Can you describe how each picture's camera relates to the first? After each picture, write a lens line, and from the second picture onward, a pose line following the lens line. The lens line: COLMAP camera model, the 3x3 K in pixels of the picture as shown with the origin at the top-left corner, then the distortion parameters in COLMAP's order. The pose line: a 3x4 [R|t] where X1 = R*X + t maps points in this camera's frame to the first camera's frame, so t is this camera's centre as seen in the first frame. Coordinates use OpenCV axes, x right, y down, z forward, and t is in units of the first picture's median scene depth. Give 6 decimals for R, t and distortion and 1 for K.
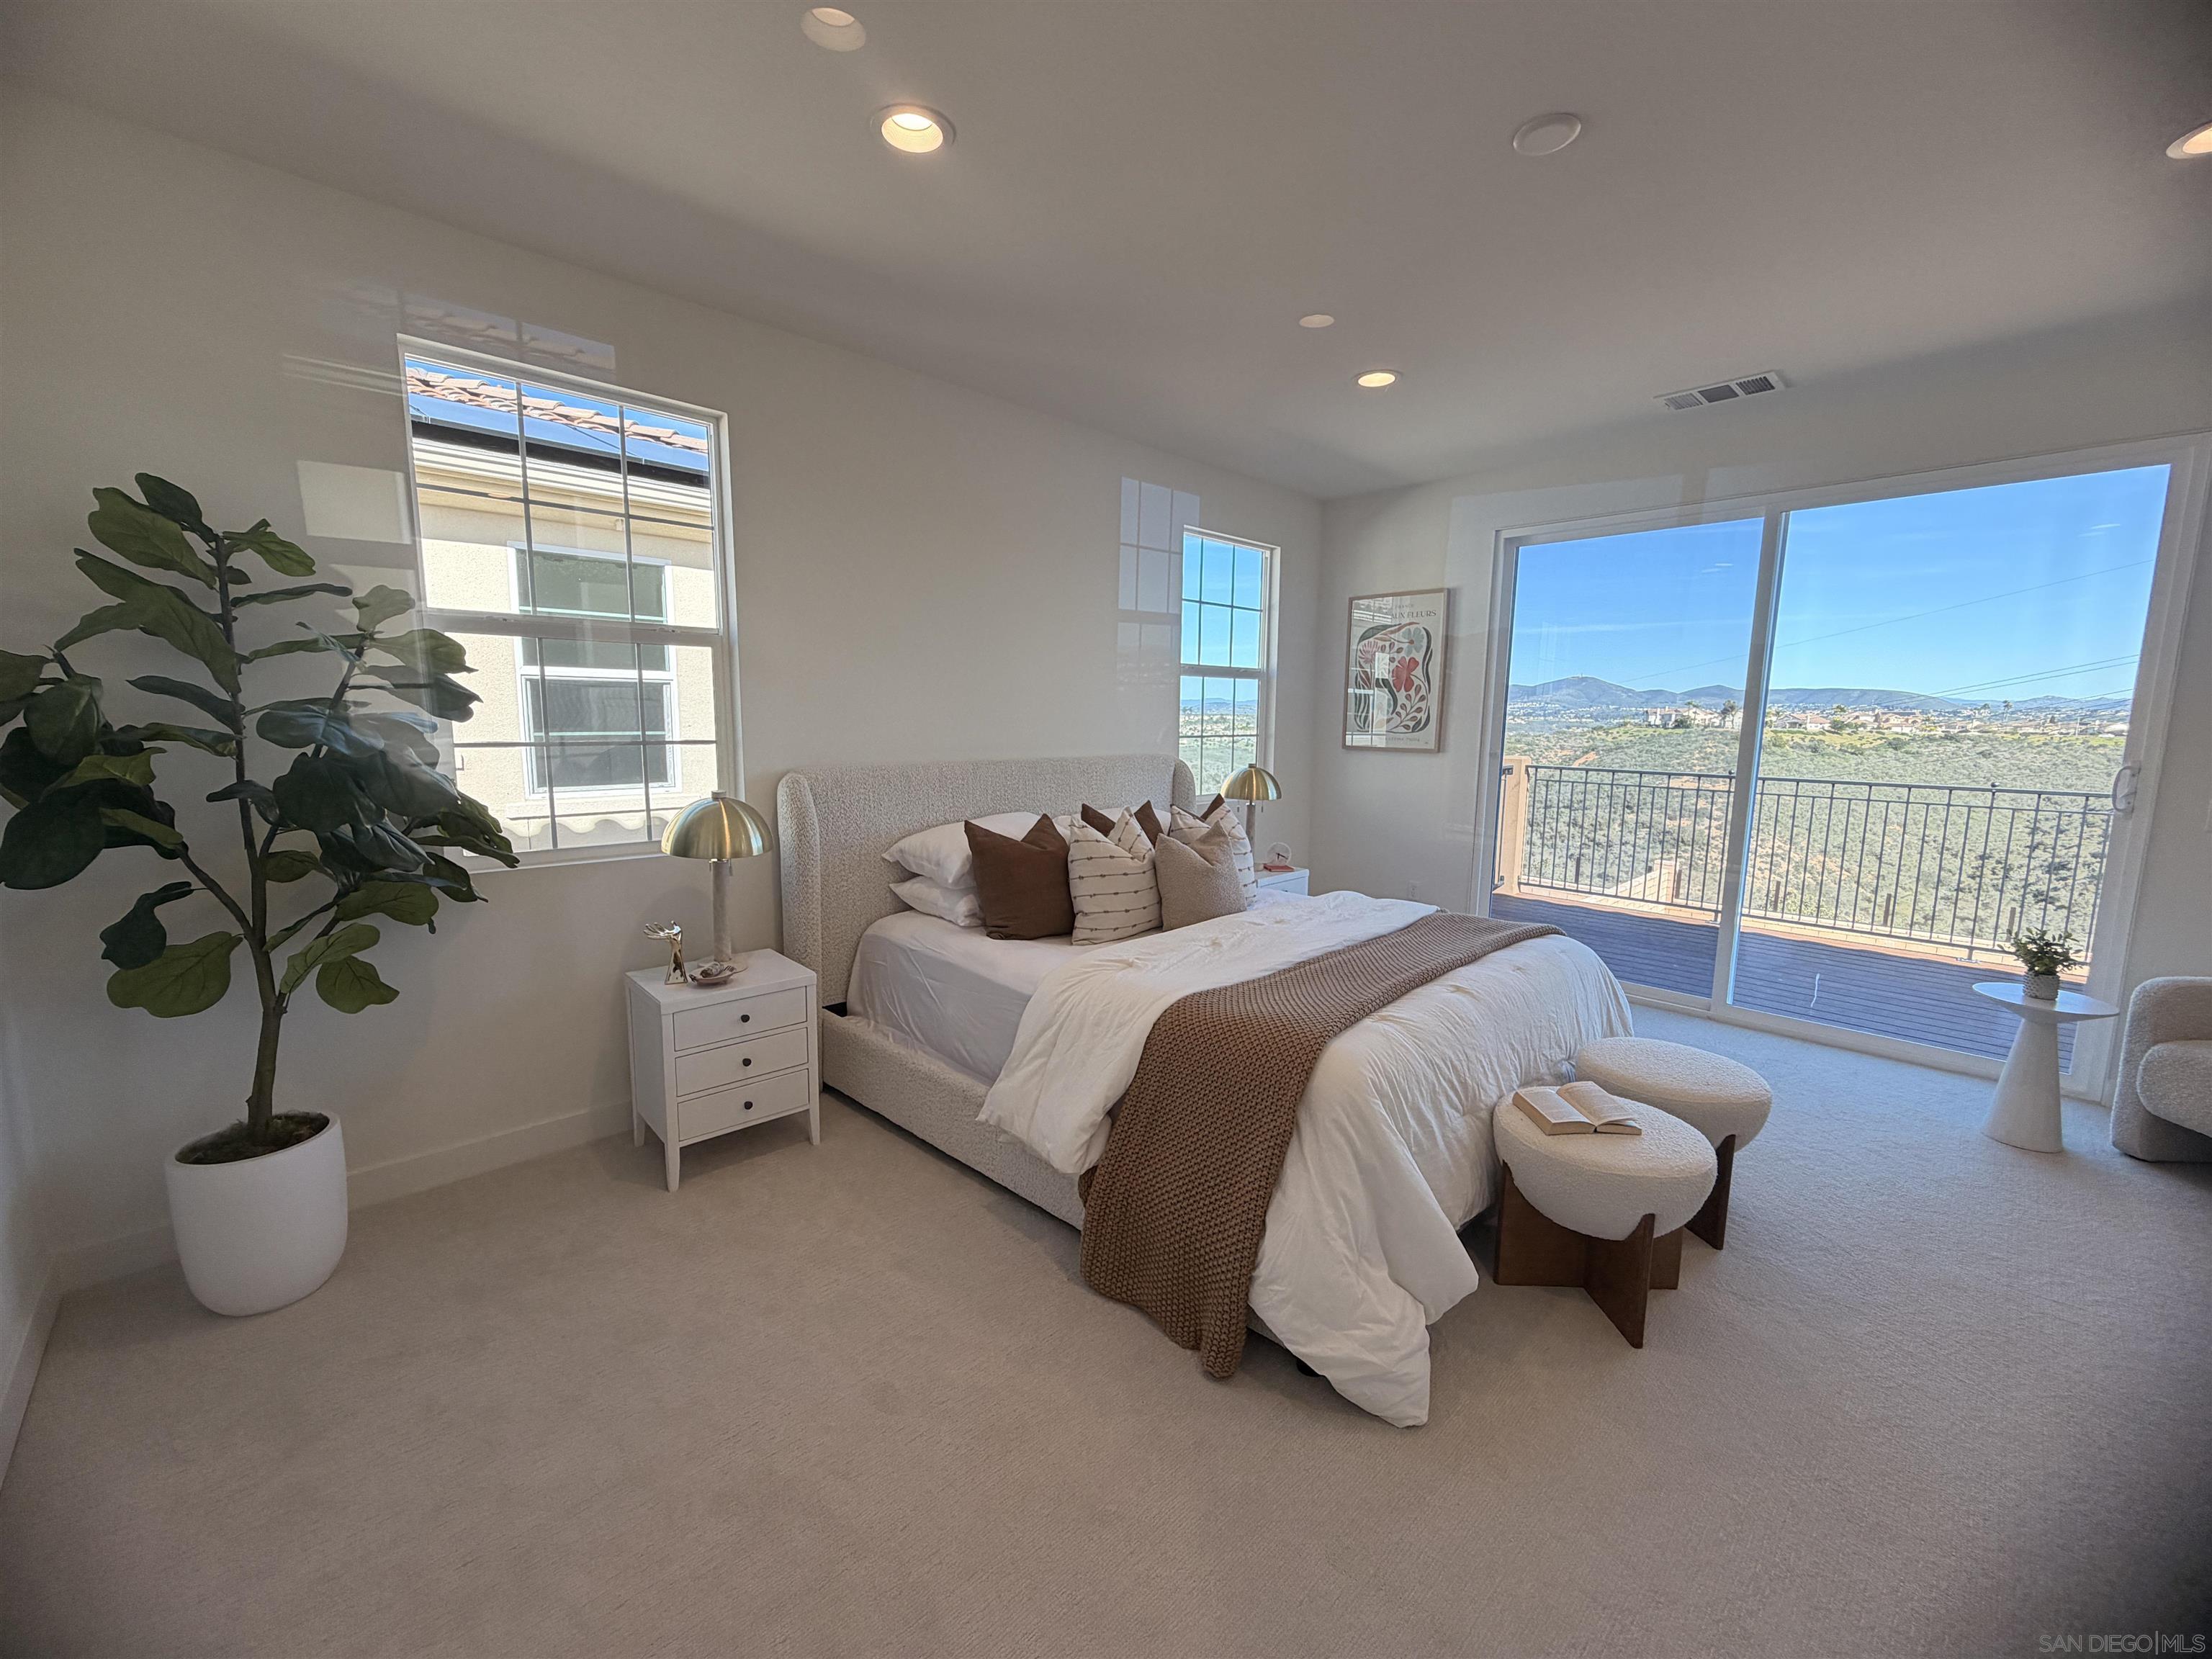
lens RADIAL K [[885.8, 0, 1109.7], [0, 885.8, 832.9], [0, 0, 1]] dist [0.000927, -0.000073]
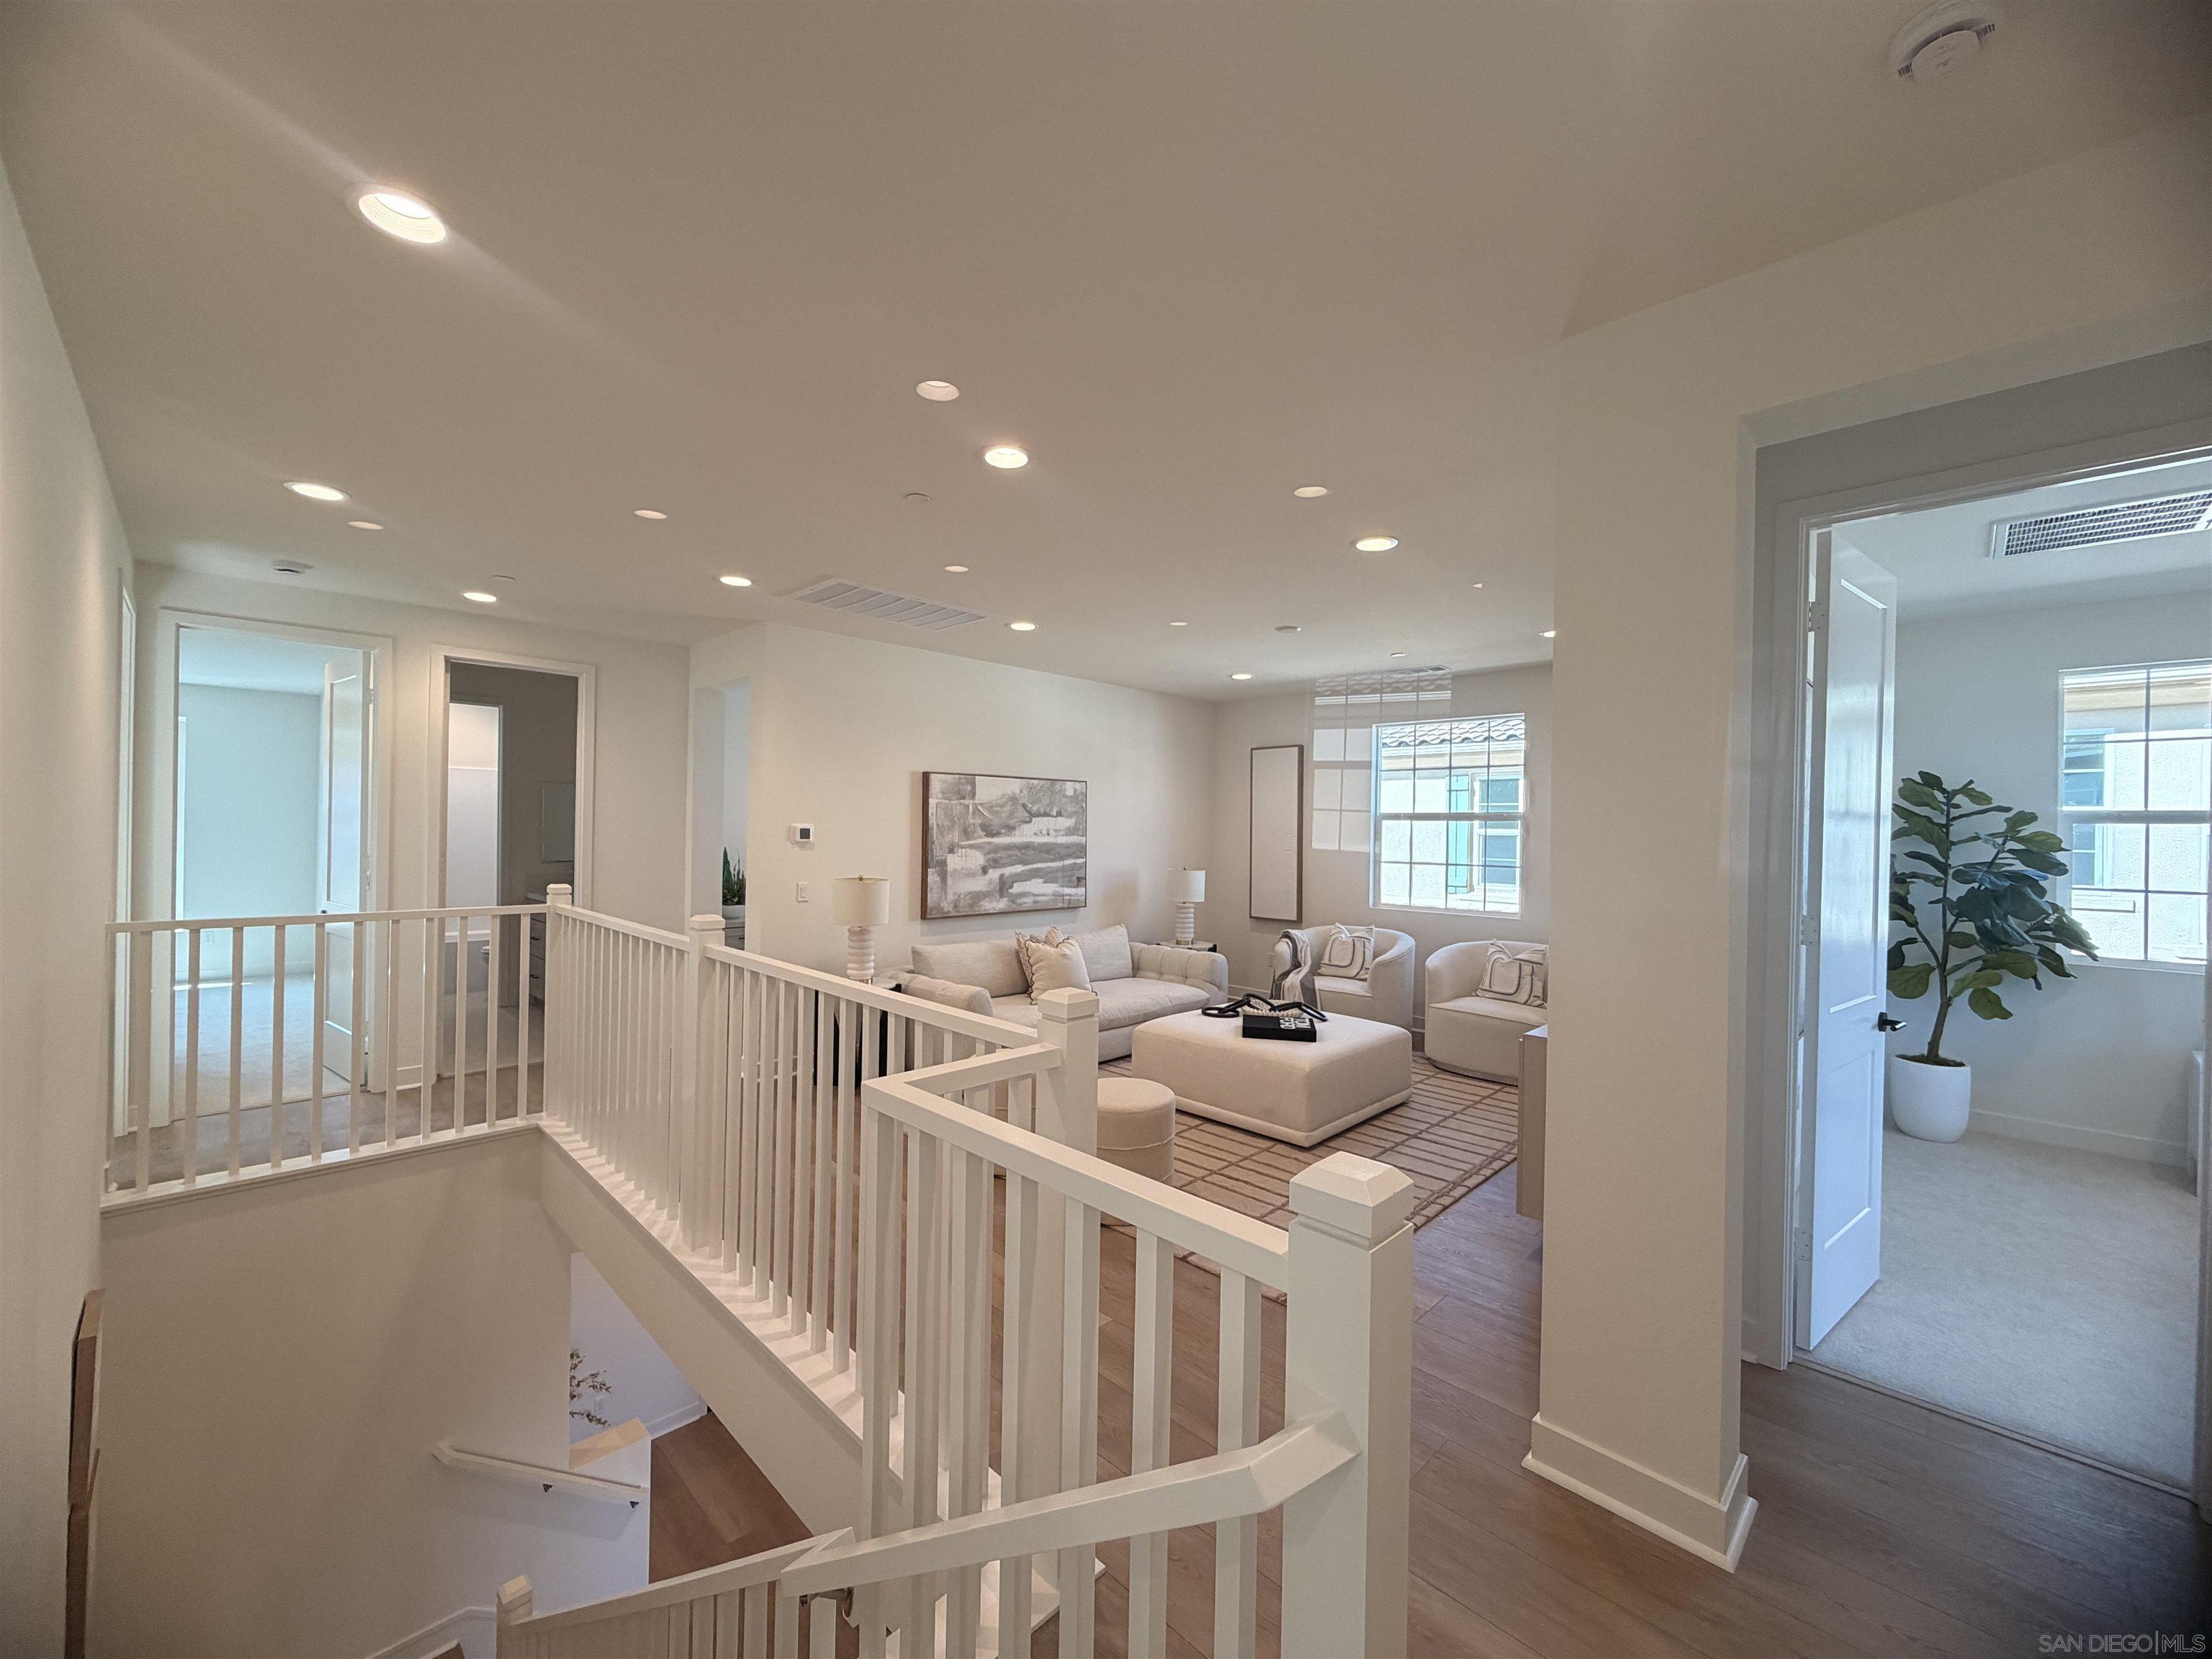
lens RADIAL K [[885.8, 0, 1092.5], [0, 885.8, 829.0], [0, 0, 1]] dist [0.000927, -0.000073]
pose [[0.019667, -0.012166, -0.999733, 1.207911], [-0.144899, 0.989334, -0.014890, 0.113372], [0.989251, 0.145153, 0.017695, -1.183279]]
